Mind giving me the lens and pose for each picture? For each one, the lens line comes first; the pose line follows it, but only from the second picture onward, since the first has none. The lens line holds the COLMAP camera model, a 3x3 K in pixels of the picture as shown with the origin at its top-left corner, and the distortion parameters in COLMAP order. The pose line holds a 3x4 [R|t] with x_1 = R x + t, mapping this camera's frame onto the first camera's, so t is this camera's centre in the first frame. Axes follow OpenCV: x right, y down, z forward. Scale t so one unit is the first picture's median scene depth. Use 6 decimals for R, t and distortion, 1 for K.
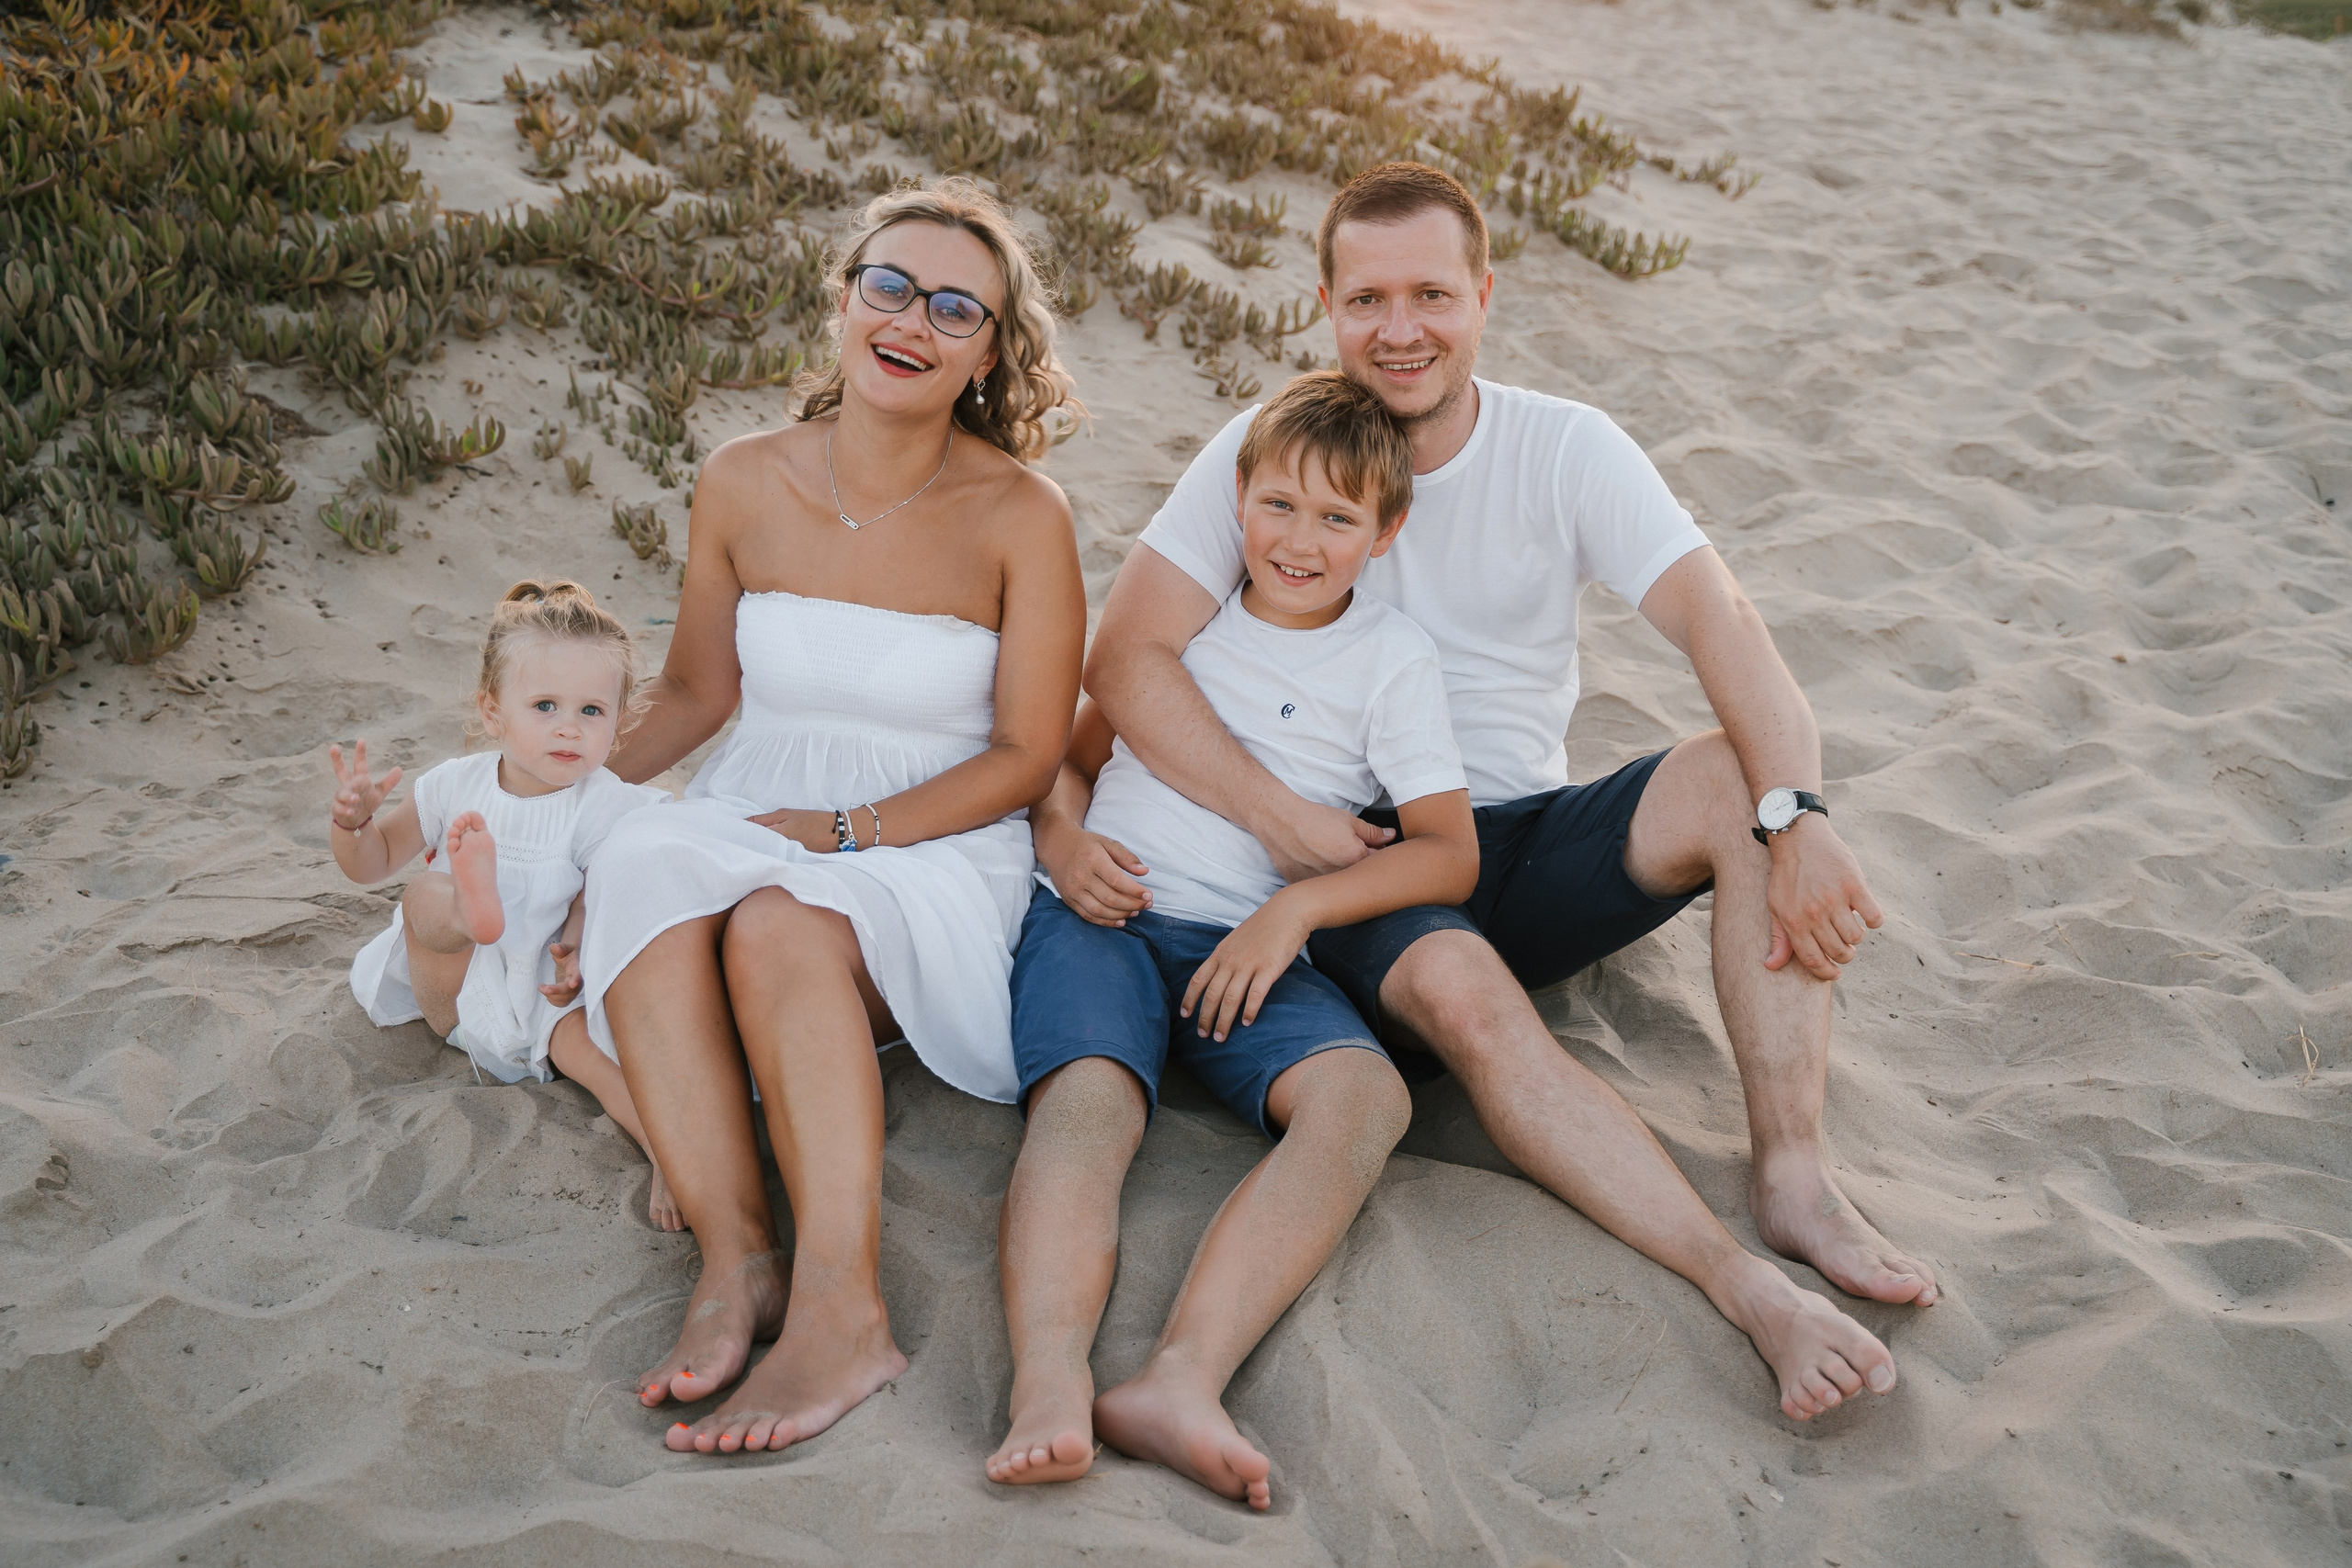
lens RADIAL K [[2686.6, 0, 1173.1], [0, 2686.6, 779.0], [0, 0, 1]] dist [-0.032824, 0.000000]
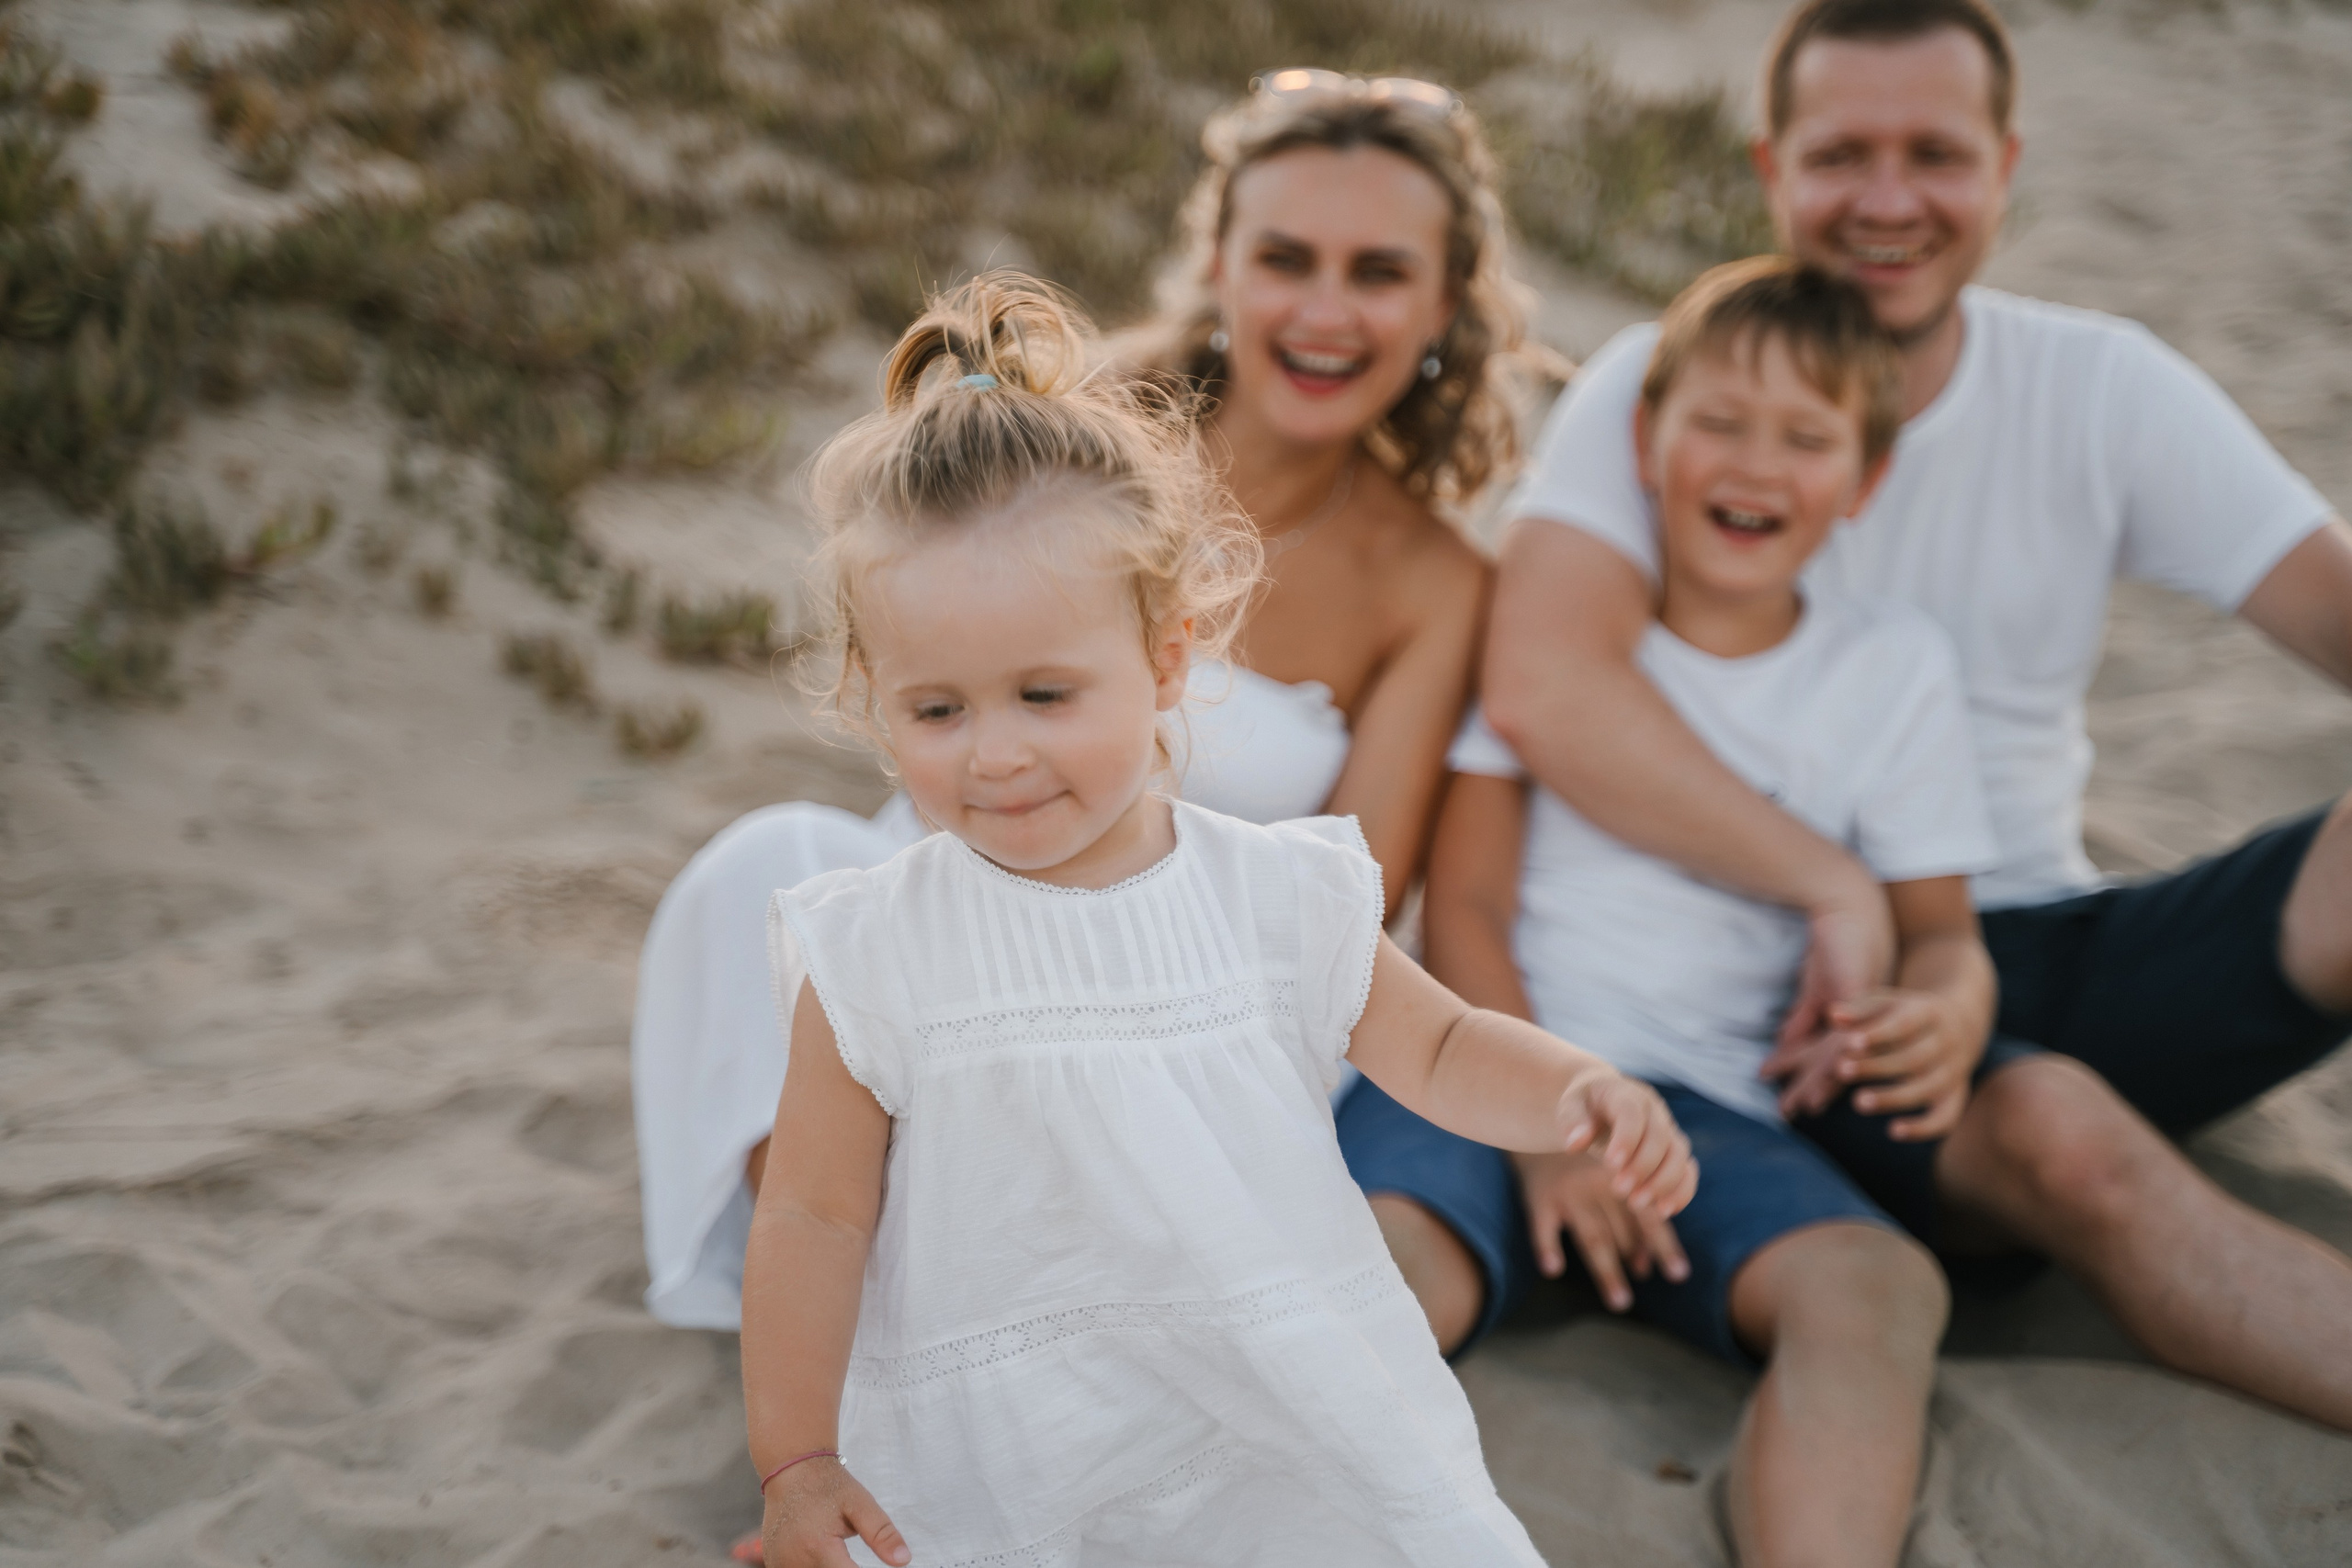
lens RADIAL K [[4548.5, 0, 1178.4], [0, 4548.5, 787.8], [0, 0, 1]] dist [0.085413, 0.000000]
pose [[0.997790, -0.032588, 0.057907, -0.102497], [0.039556, 0.991548, -0.123563, 0.073439], [-0.053391, 0.125581, 0.990646, -0.090847]]
